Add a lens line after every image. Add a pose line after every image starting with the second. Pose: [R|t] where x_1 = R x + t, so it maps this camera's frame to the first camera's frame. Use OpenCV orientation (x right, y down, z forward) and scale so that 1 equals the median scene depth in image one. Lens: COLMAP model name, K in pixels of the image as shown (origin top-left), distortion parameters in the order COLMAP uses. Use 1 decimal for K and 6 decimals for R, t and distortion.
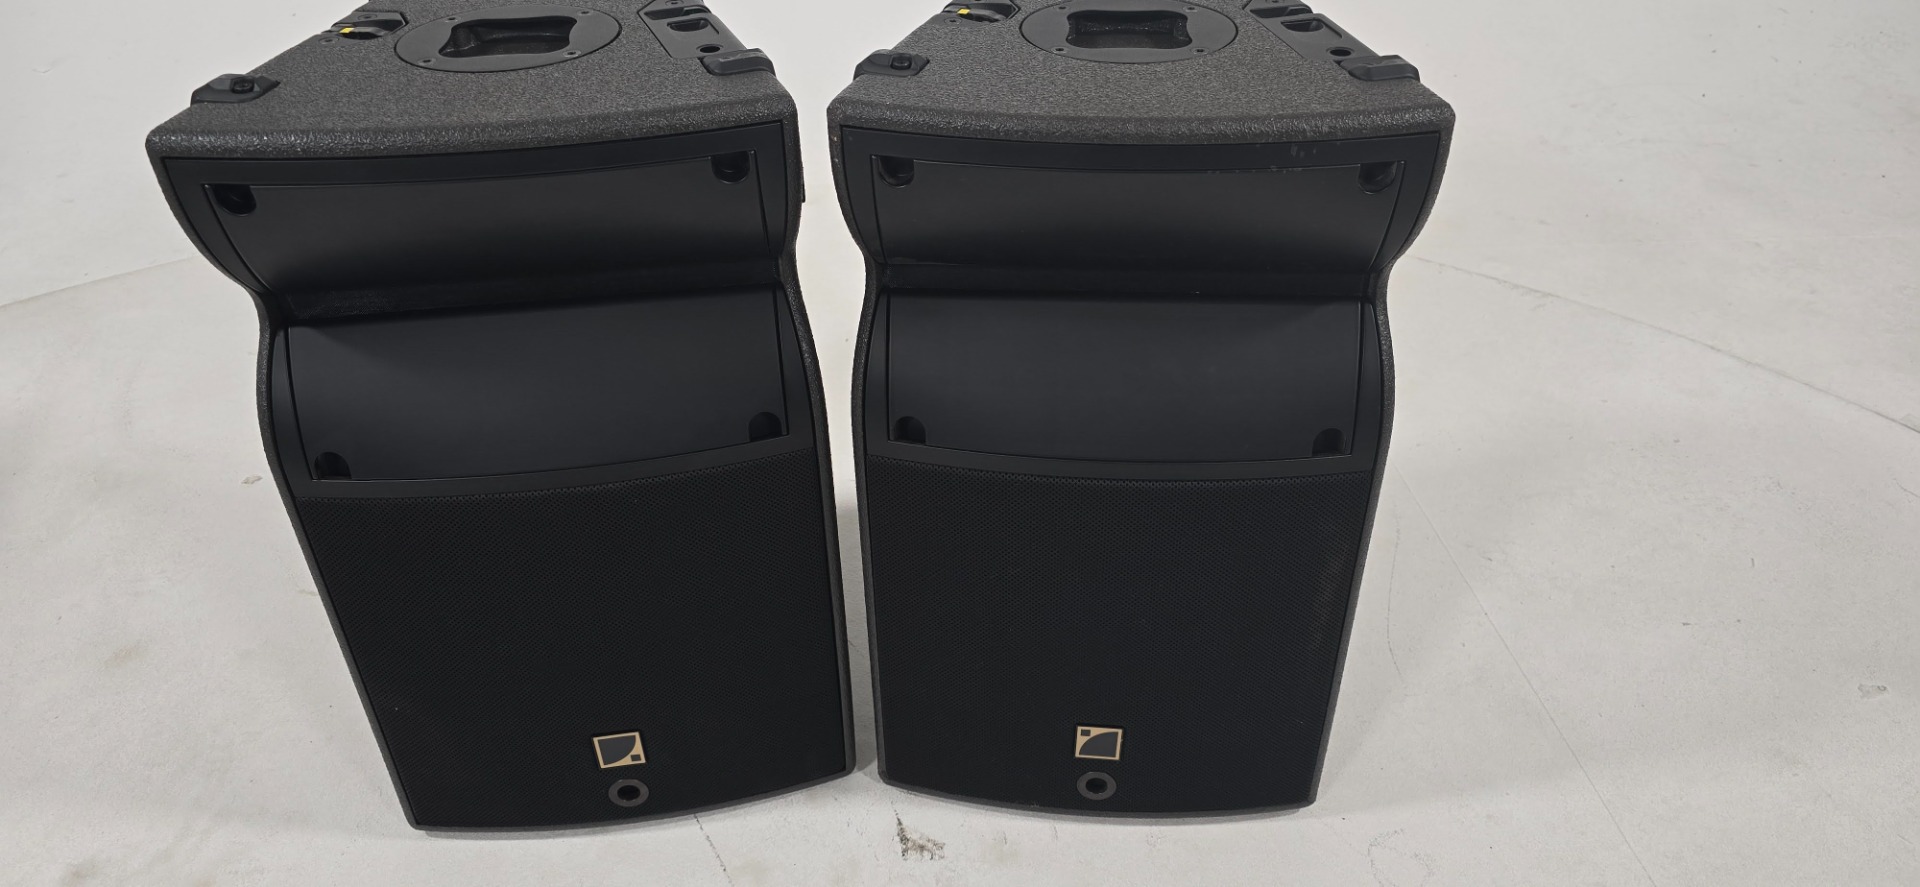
lens RADIAL K [[1324.2, 0, 962.4], [0, 1324.2, 443.2], [0, 0, 1]] dist [0.037420, -0.046699]
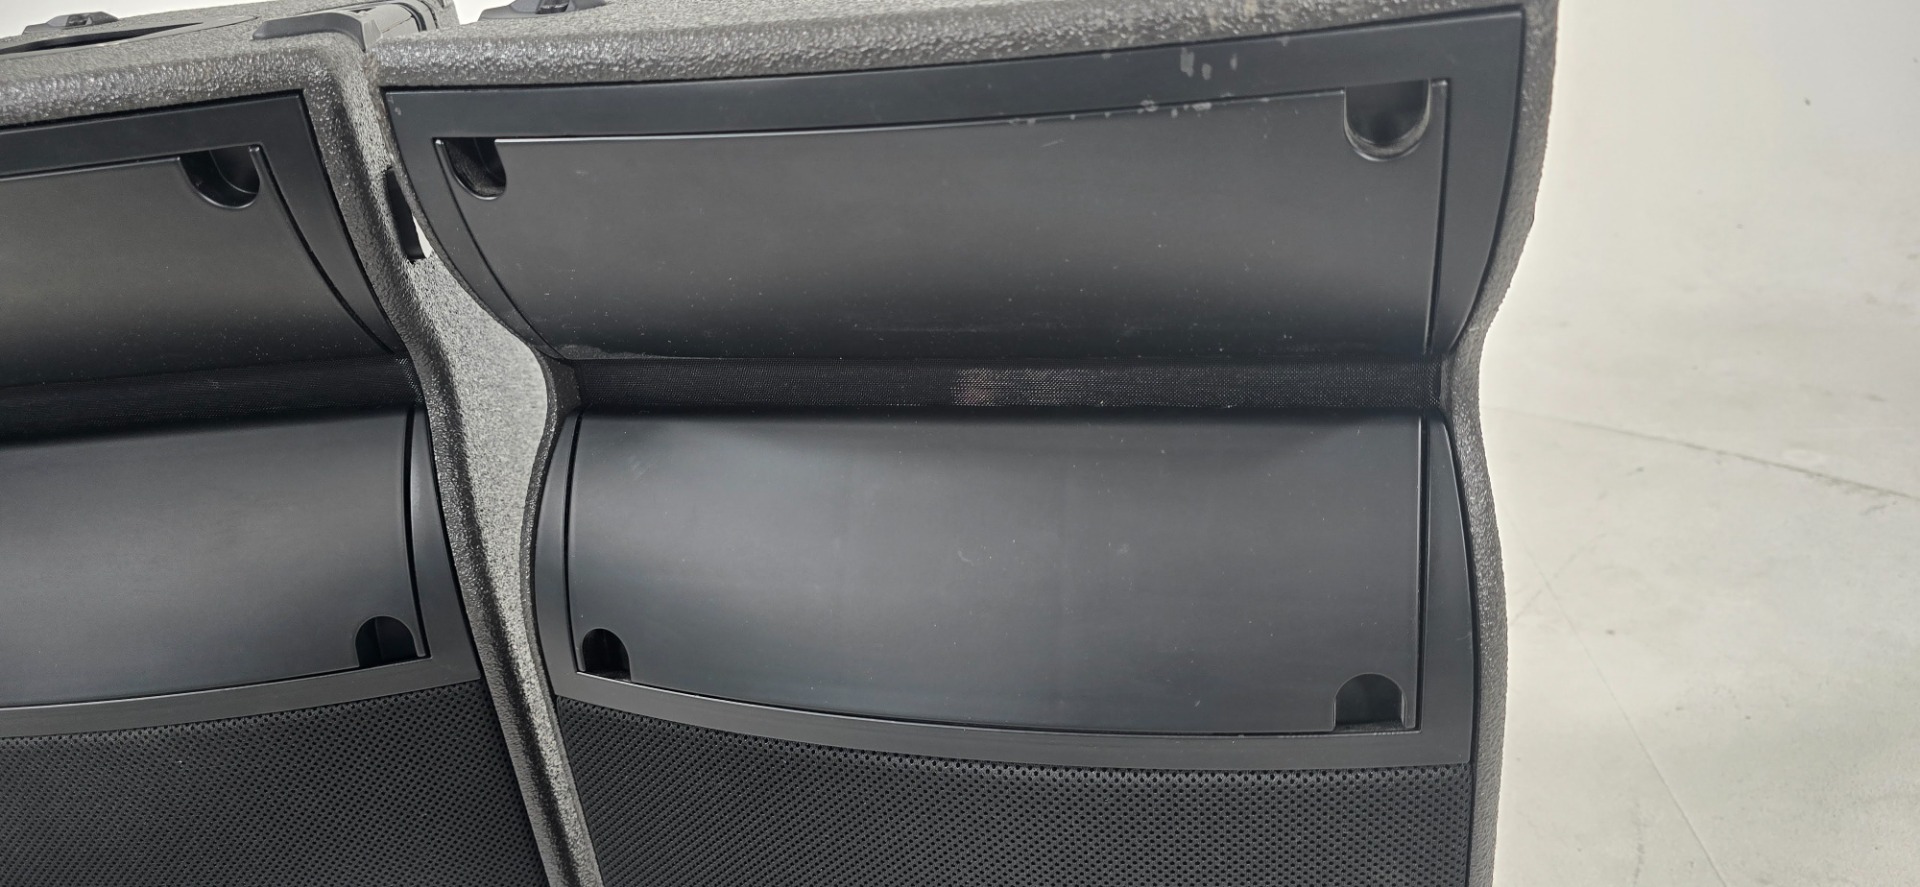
lens RADIAL K [[1324.2, 0, 970.5], [0, 1324.2, 465.0], [0, 0, 1]] dist [0.037420, -0.046699]
pose [[0.979533, 0.000084, -0.201282, 0.229439], [-0.032043, 0.987312, -0.155524, -0.006345], [0.198715, 0.158791, 0.967108, 0.477318]]
